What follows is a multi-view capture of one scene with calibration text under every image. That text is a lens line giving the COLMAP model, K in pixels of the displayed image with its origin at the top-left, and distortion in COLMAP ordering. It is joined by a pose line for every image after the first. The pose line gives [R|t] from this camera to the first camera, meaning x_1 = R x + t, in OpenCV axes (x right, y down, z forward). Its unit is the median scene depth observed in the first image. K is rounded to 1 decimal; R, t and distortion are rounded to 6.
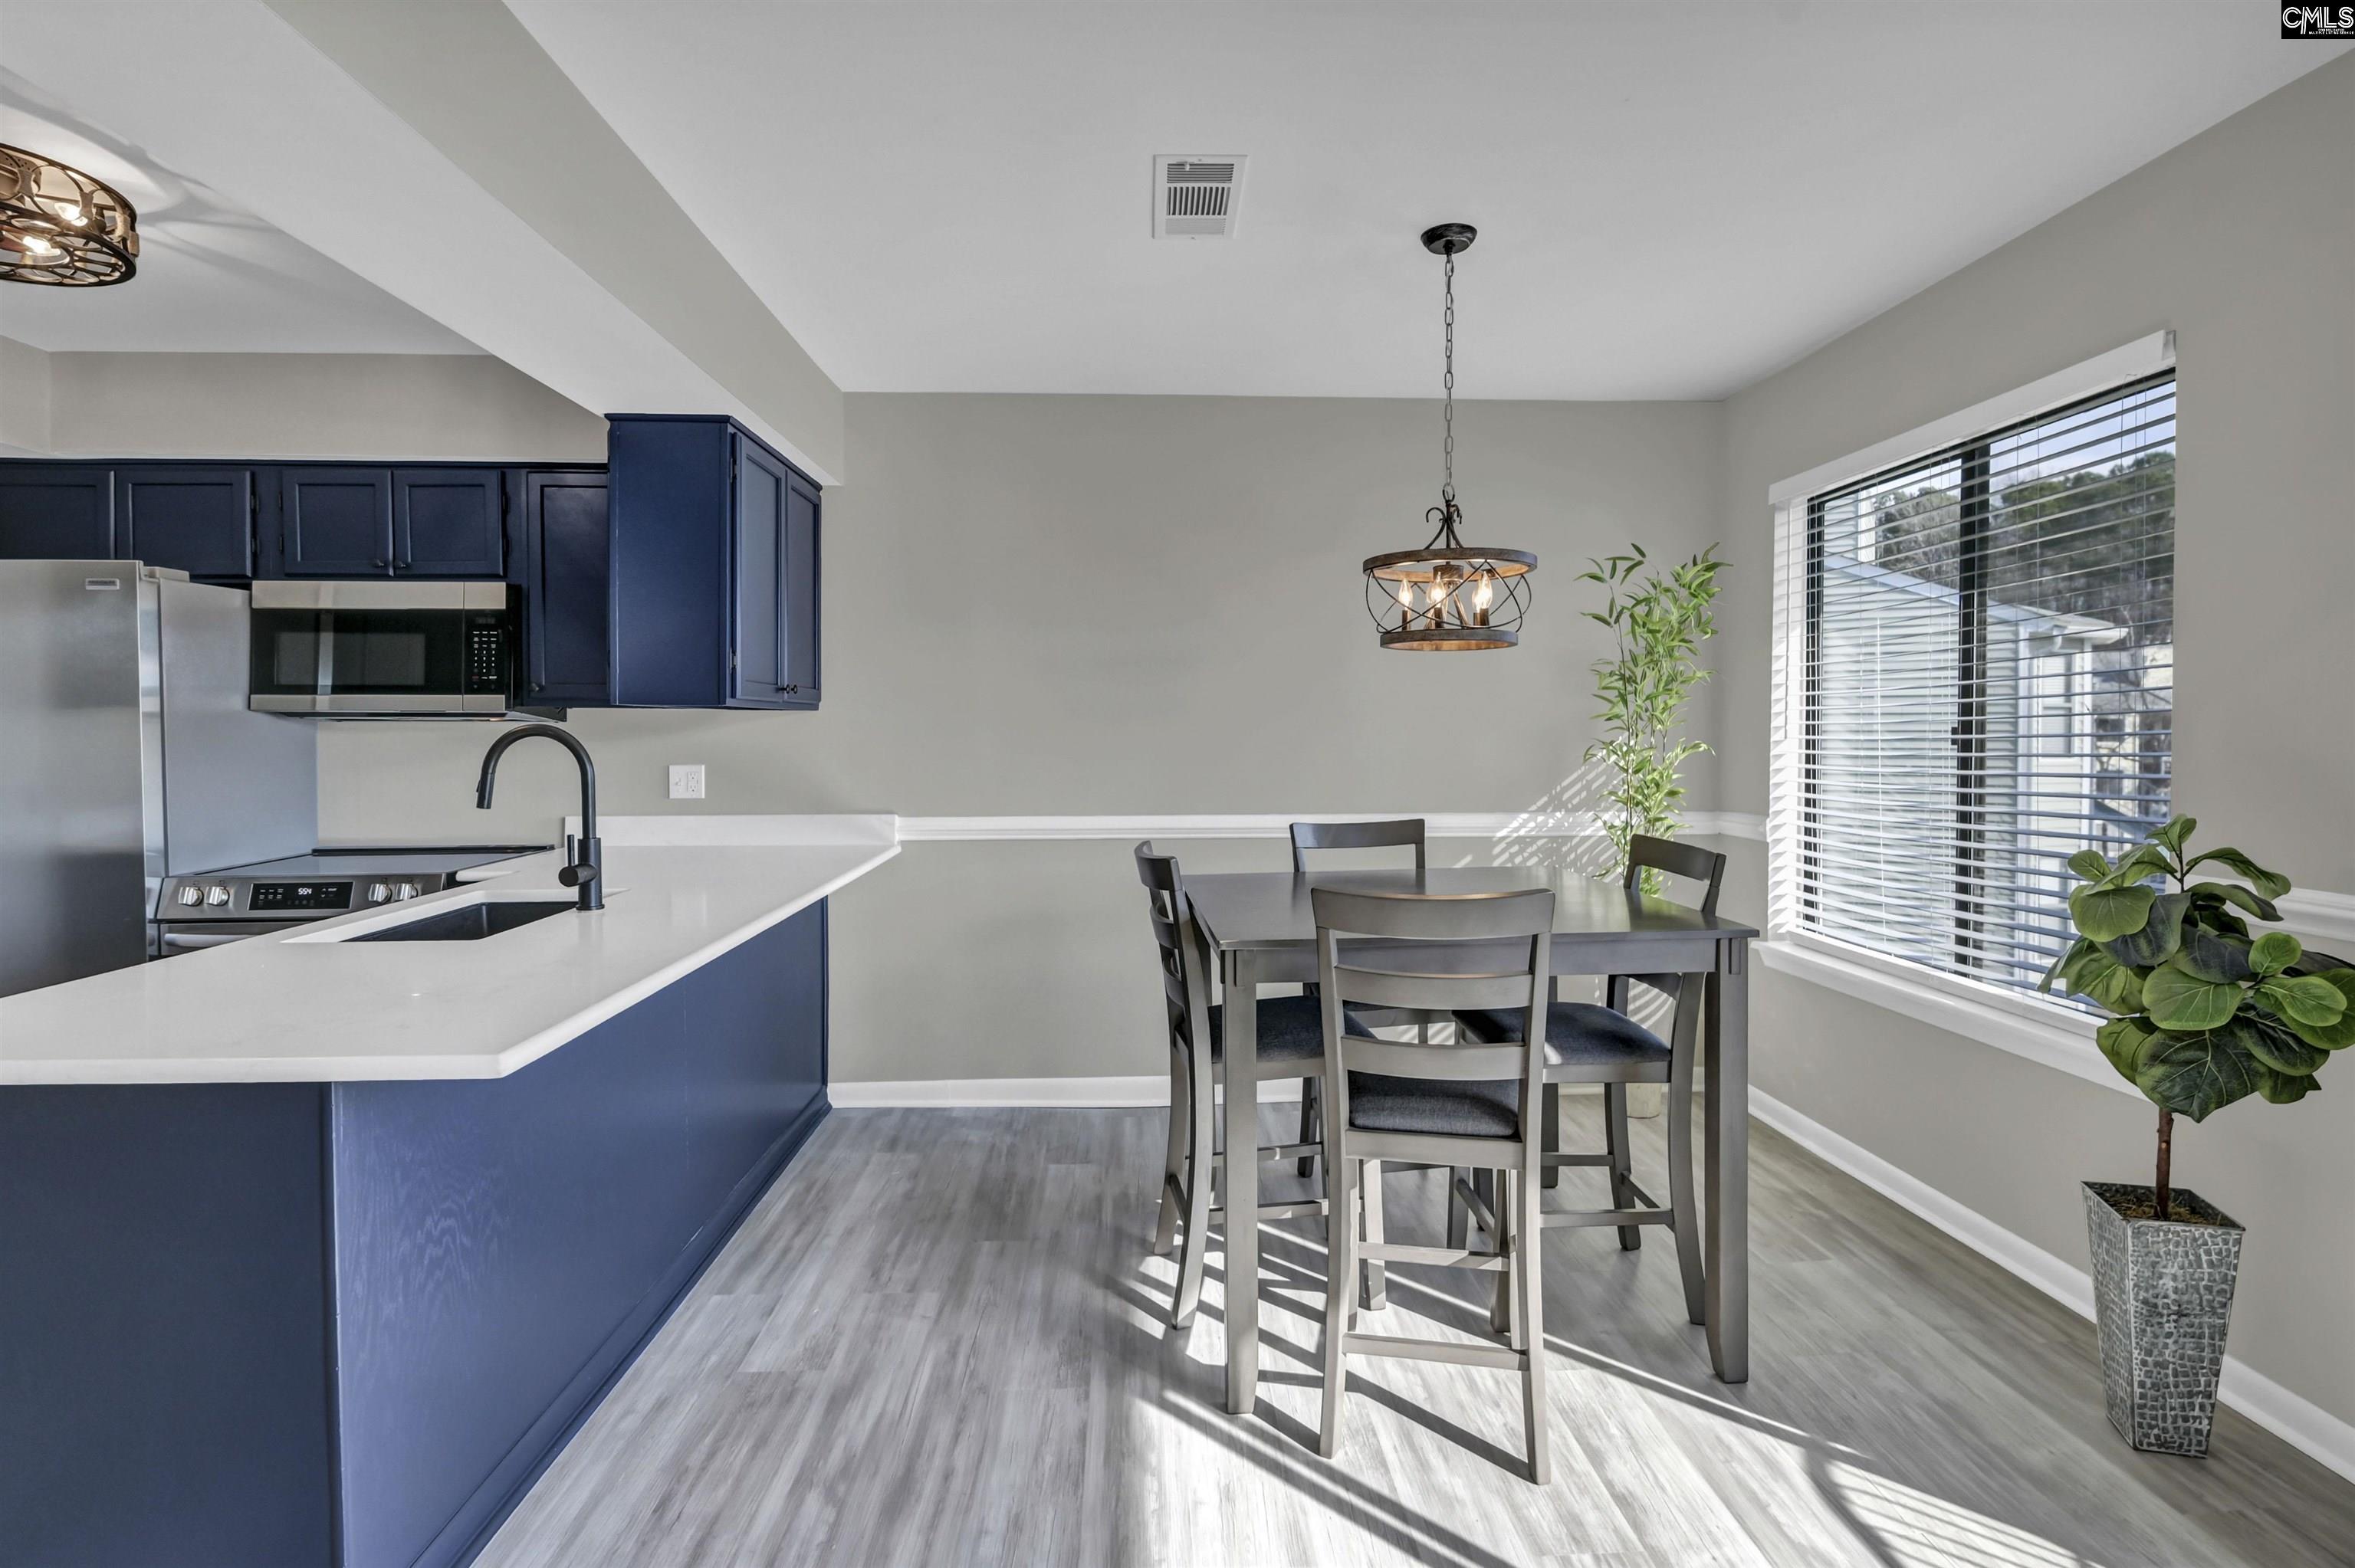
lens RADIAL K [[1224.2, 0, 1197.9], [0, 1224.2, 758.3], [0, 0, 1]] dist [-0.004894, -0.004292]
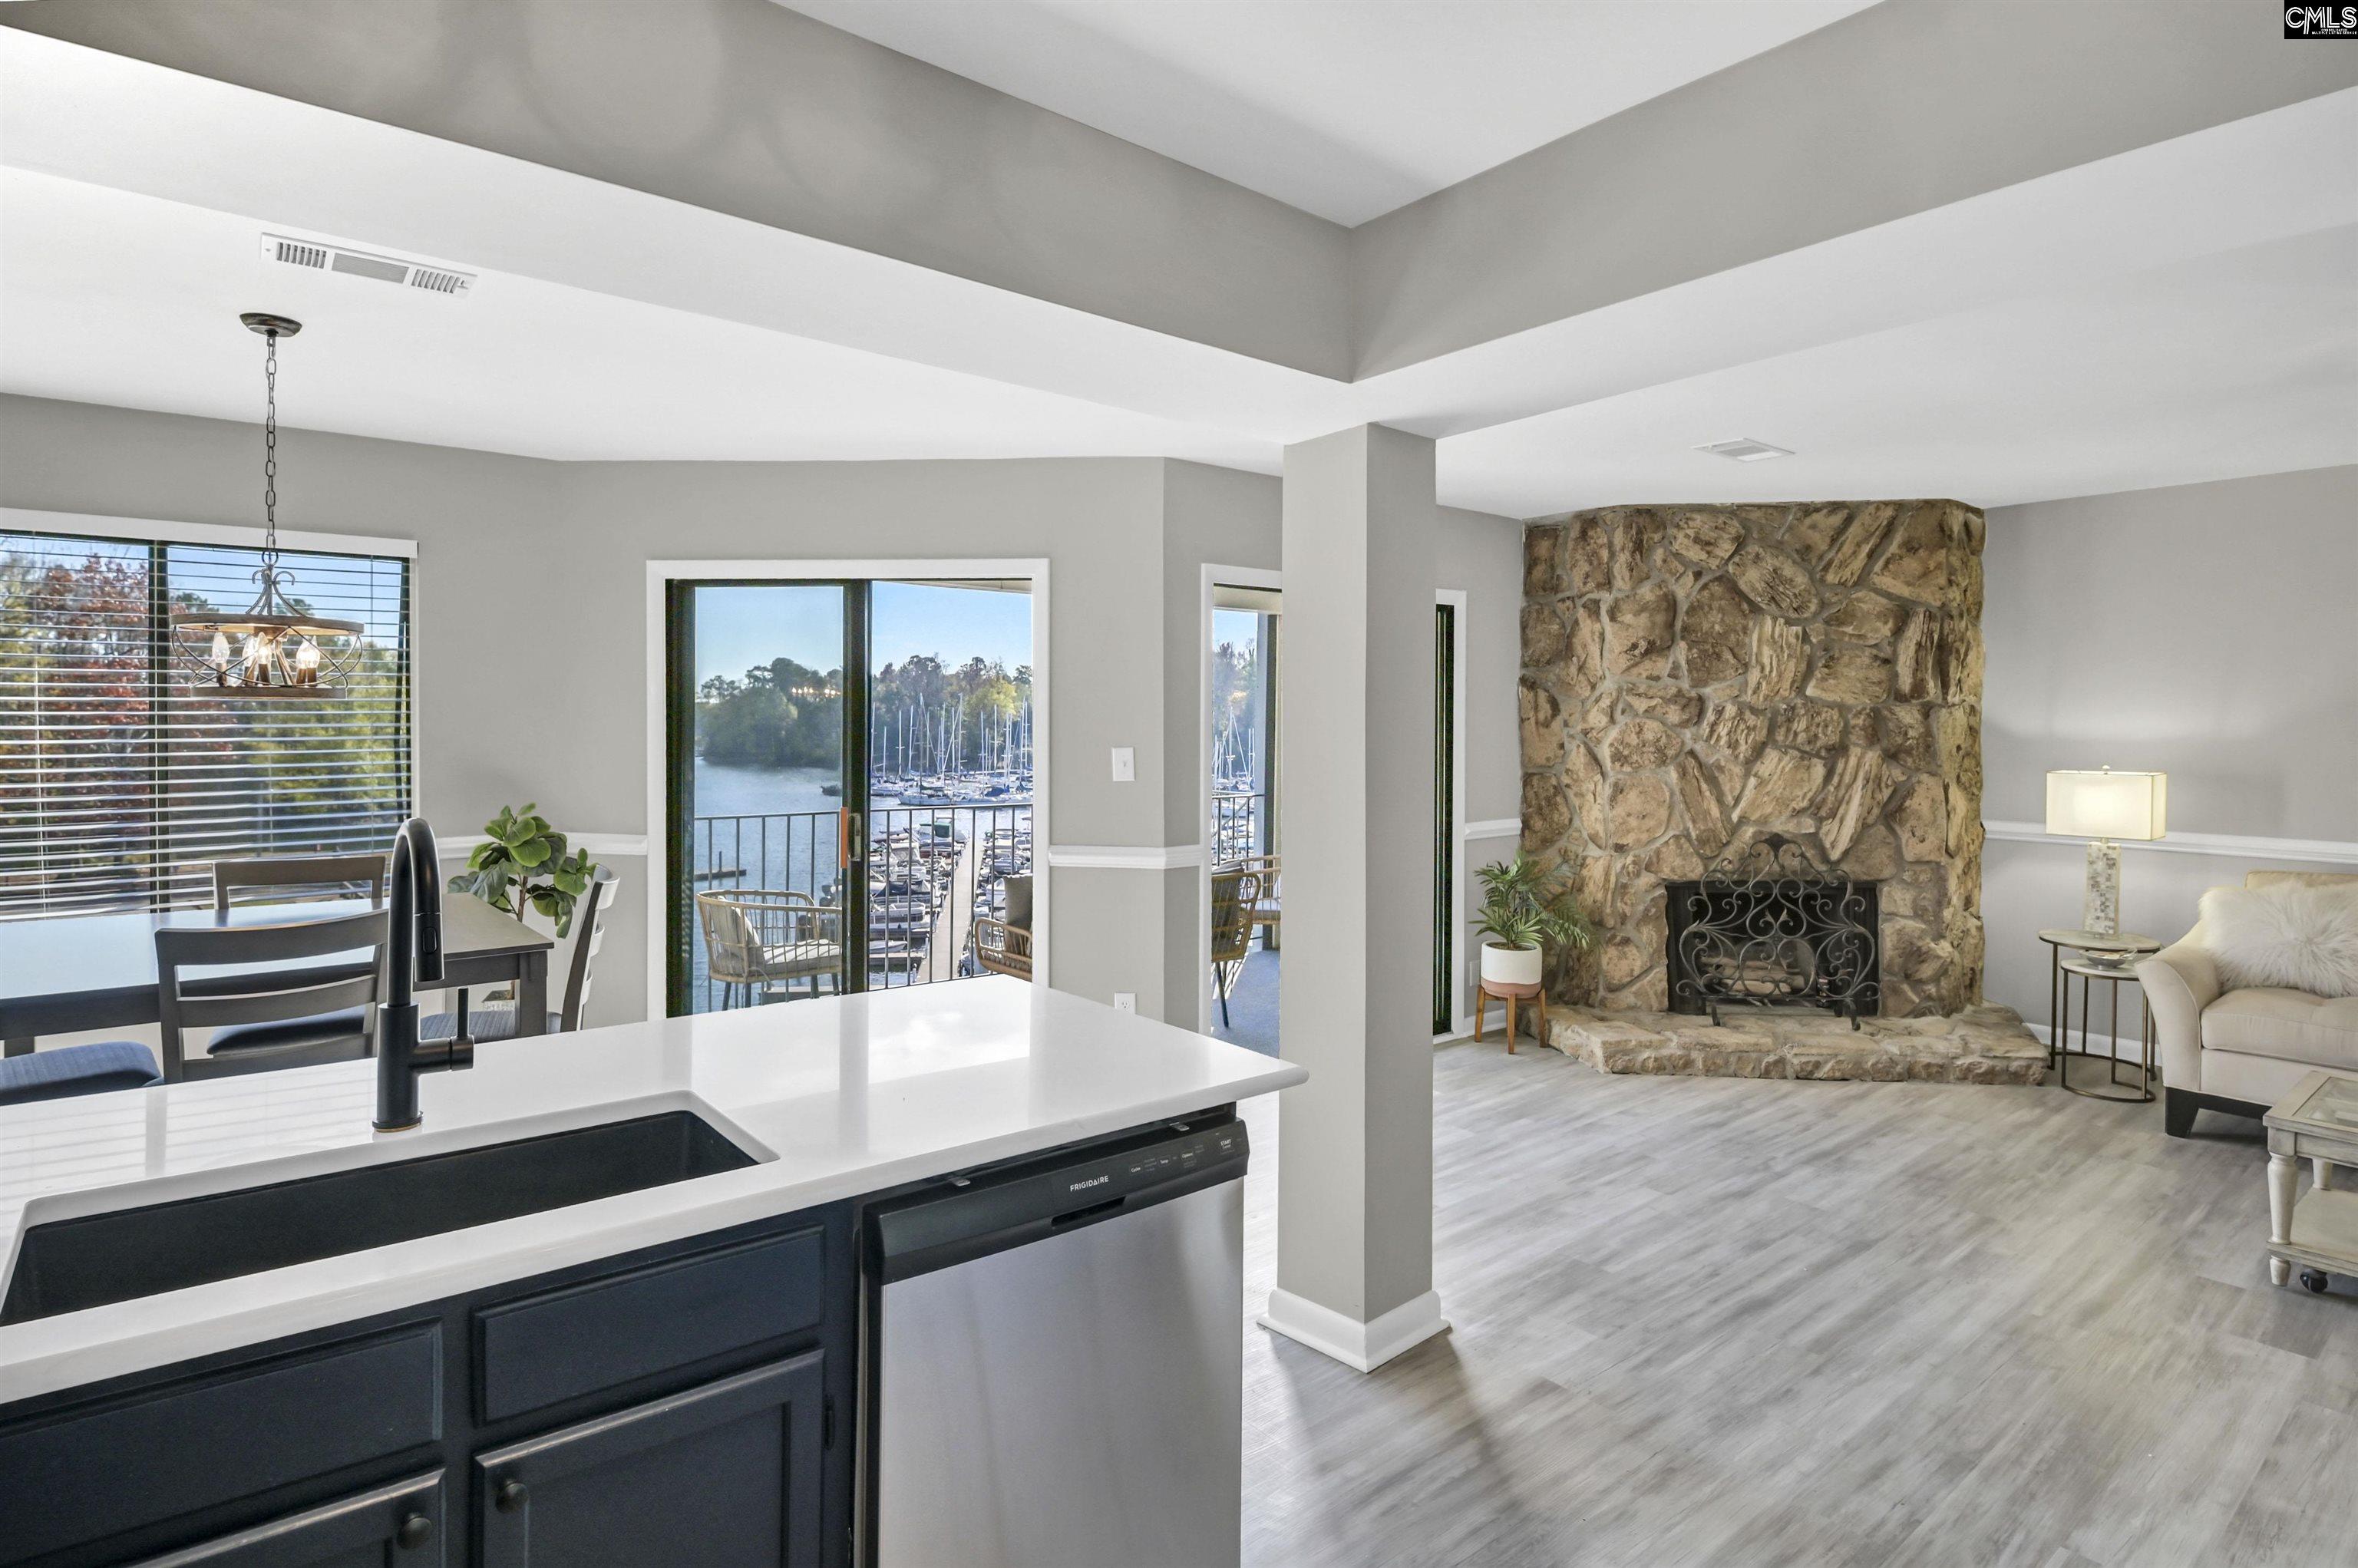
lens RADIAL K [[1225.8, 0, 1133.1], [0, 1225.8, 744.8], [0, 0, 1]] dist [-0.004894, -0.004292]
pose [[-0.554781, -0.013948, 0.831879, -1.130667], [0.011576, 0.999633, 0.024481, -0.071277], [-0.831916, 0.023212, -0.554416, 0.972959]]
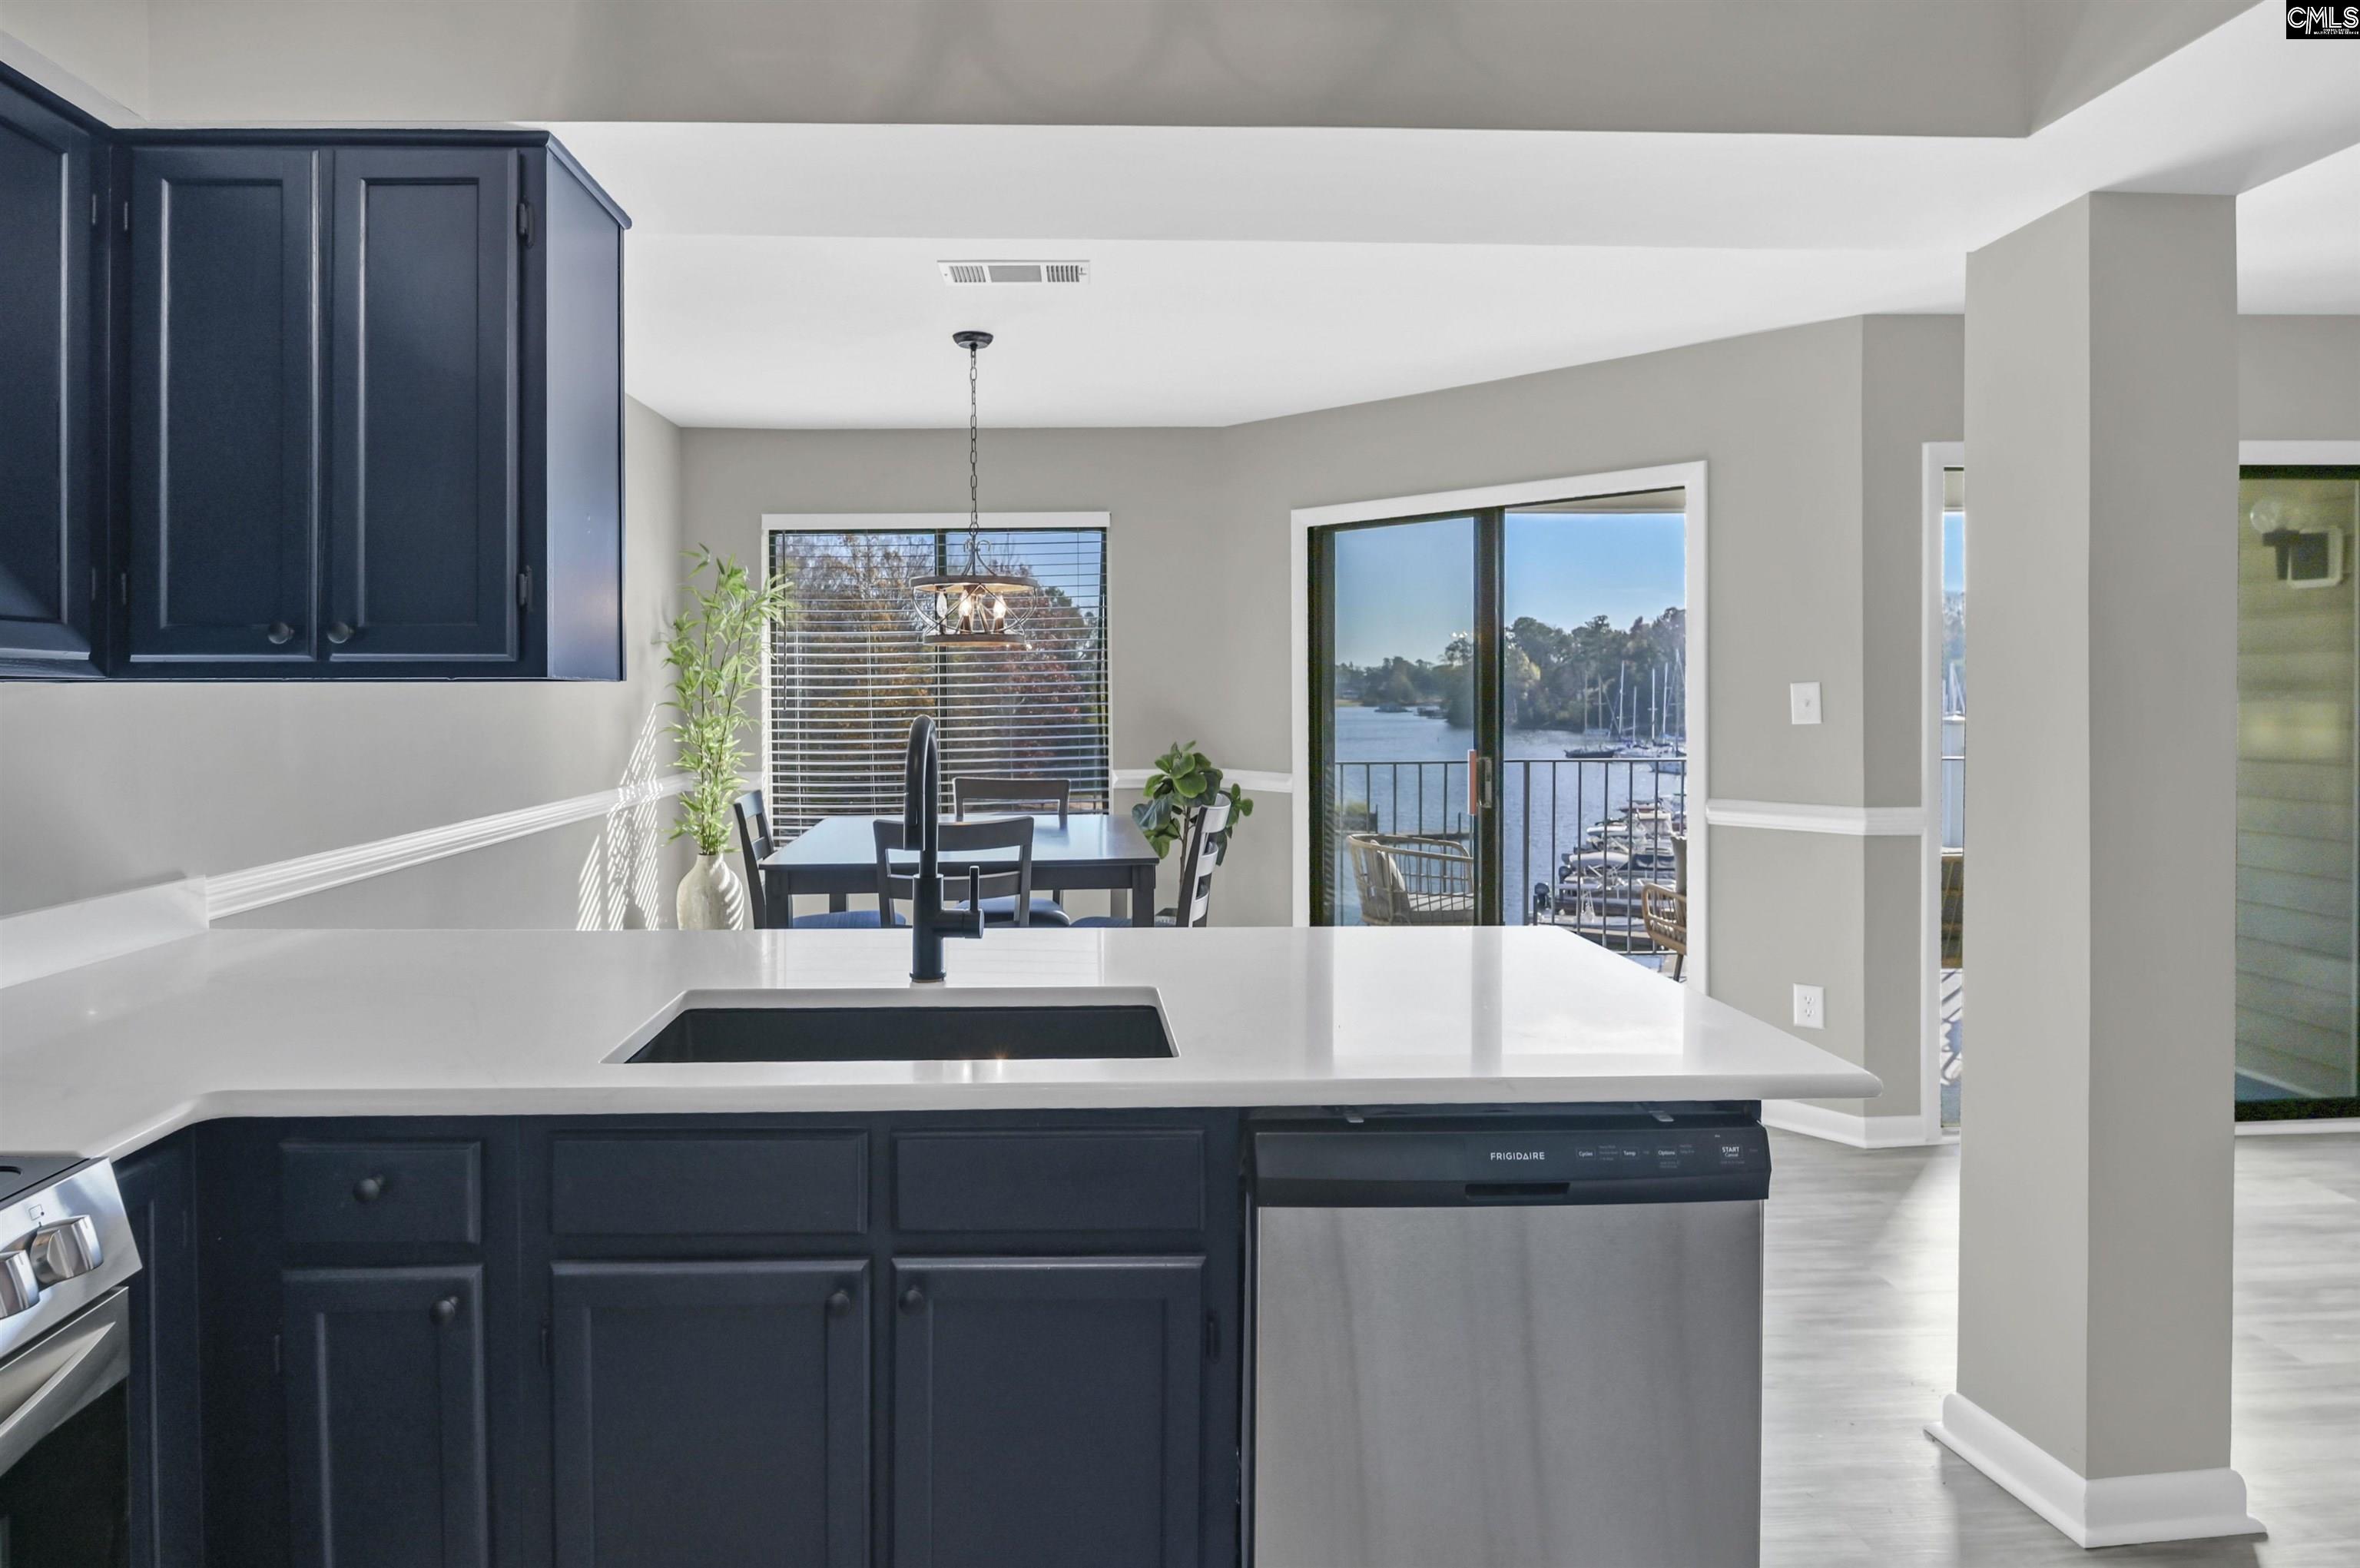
lens RADIAL K [[1227.0, 0, 1064.0], [0, 1227.0, 712.6], [0, 0, 1]] dist [-0.004894, -0.004292]
pose [[0.062301, -0.017265, 0.997908, -1.135261], [0.020616, 0.999659, 0.016008, -0.036156], [-0.997844, 0.019576, 0.062636, 0.811637]]
